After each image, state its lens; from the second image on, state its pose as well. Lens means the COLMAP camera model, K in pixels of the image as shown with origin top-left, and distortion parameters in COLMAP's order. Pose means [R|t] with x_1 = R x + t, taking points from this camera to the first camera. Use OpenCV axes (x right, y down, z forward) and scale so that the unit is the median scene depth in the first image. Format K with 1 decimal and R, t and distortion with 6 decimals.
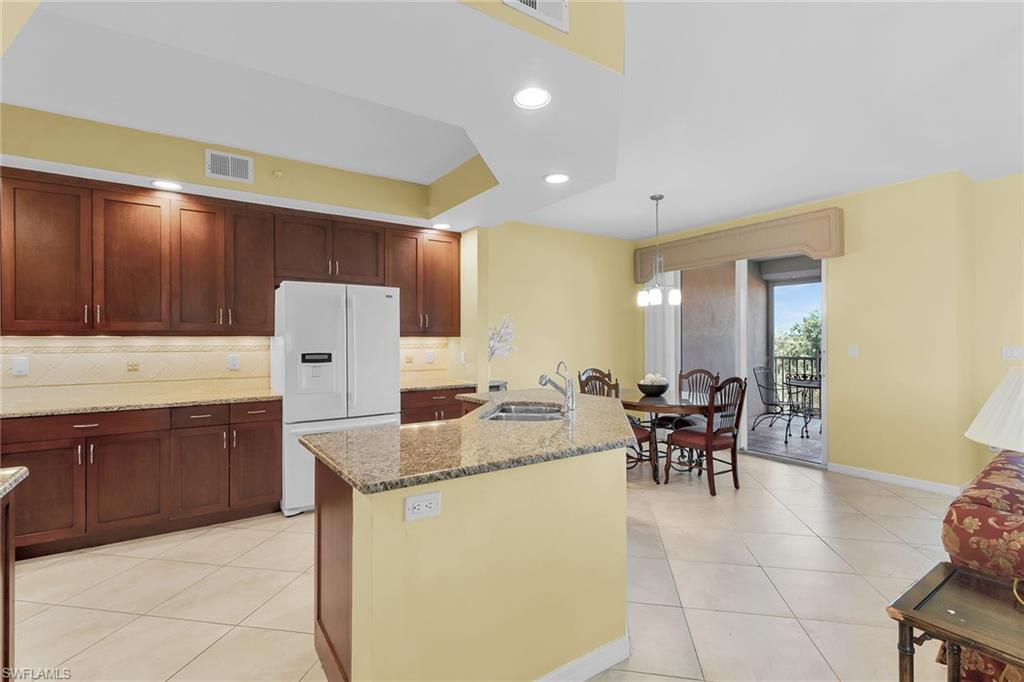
lens RADIAL K [[477.7, 0, 515.0], [0, 477.7, 340.2], [0, 0, 1]] dist [0.001835, -0.001197]
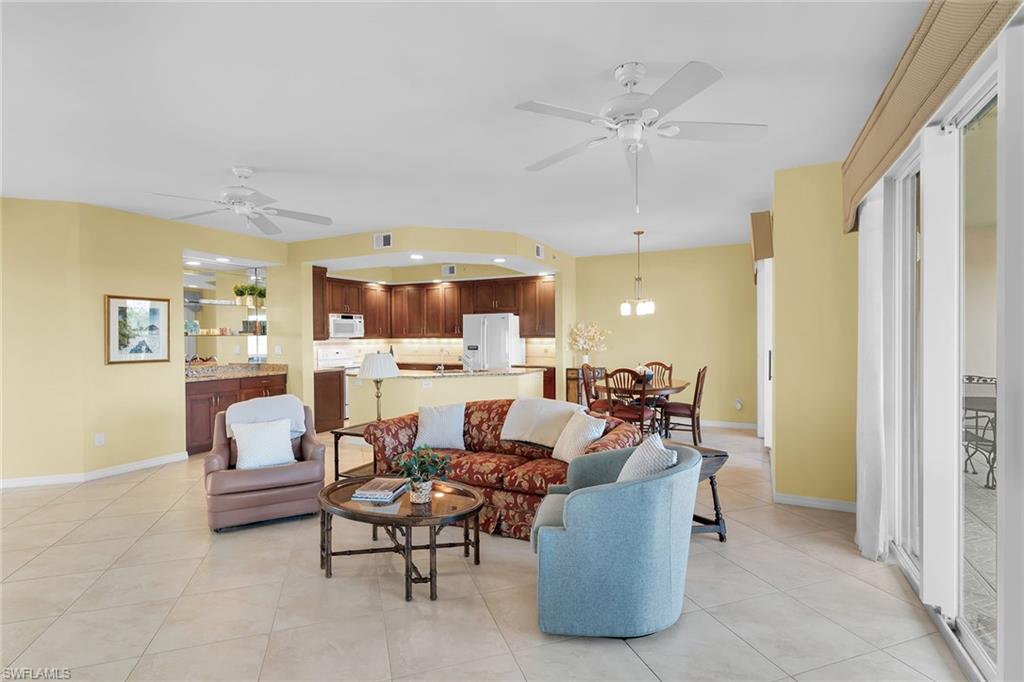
lens RADIAL K [[477.7, 0, 512.7], [0, 477.7, 346.0], [0, 0, 1]] dist [0.001835, -0.001197]
pose [[0.489062, 0.018264, -0.872058, 1.663070], [0.005941, 0.999688, 0.024268, -0.025488], [0.872229, -0.017050, 0.488800, 0.059286]]
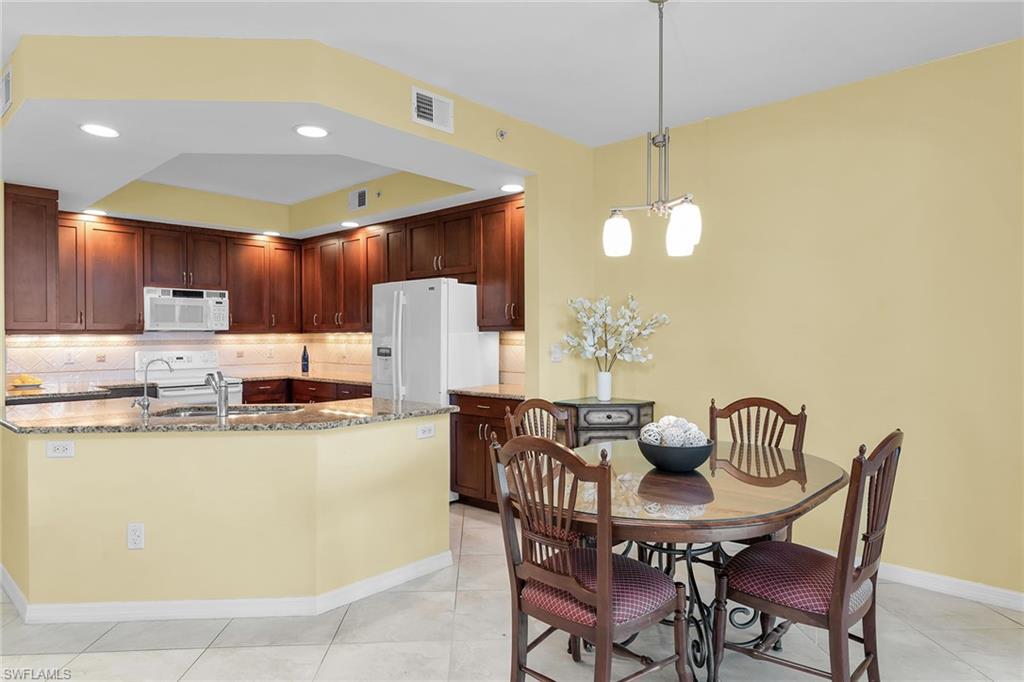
lens RADIAL K [[610.3, 0, 505.6], [0, 610.3, 337.7], [0, 0, 1]] dist [0.020945, -0.004372]
pose [[0.212047, 0.007159, -0.977233, 1.026747], [0.006224, 0.999943, 0.008676, -0.006143], [0.977240, -0.007922, 0.211990, 0.983227]]
